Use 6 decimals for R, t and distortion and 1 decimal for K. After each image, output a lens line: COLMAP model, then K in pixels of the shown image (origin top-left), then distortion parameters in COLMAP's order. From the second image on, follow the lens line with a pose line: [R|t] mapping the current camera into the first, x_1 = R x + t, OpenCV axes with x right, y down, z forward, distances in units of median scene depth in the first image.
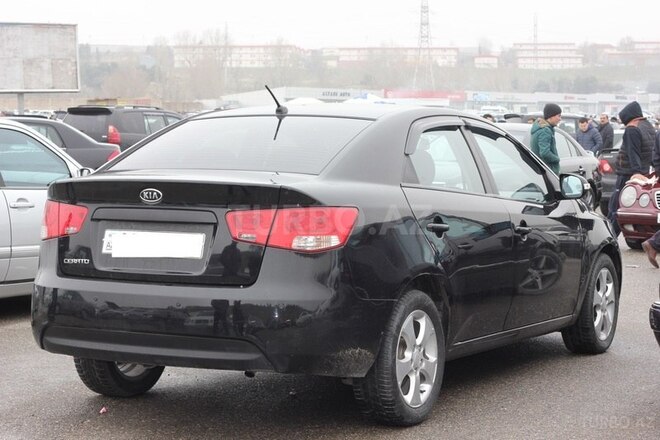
lens RADIAL K [[1502.4, 0, 330.0], [0, 1502.4, 220.0], [0, 0, 1]] dist [-0.215642, 0.259141]
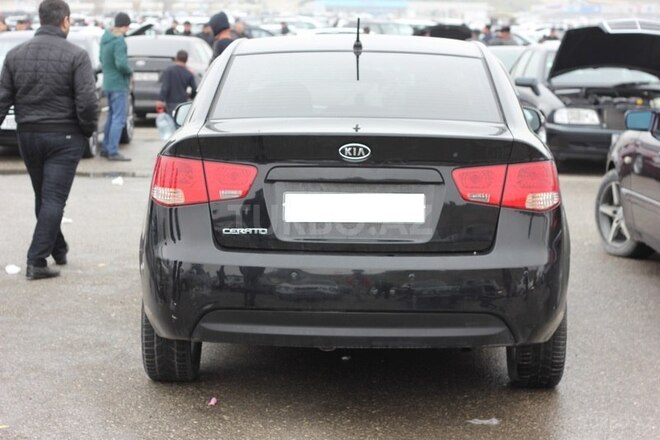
lens RADIAL K [[1502.4, 0, 330.0], [0, 1502.4, 220.0], [0, 0, 1]] dist [-0.215642, 0.259141]
pose [[0.918056, -0.047672, 0.393575, -0.471969], [0.021751, 0.997305, 0.070063, -0.037921], [-0.395854, -0.055761, 0.916619, 0.215093]]
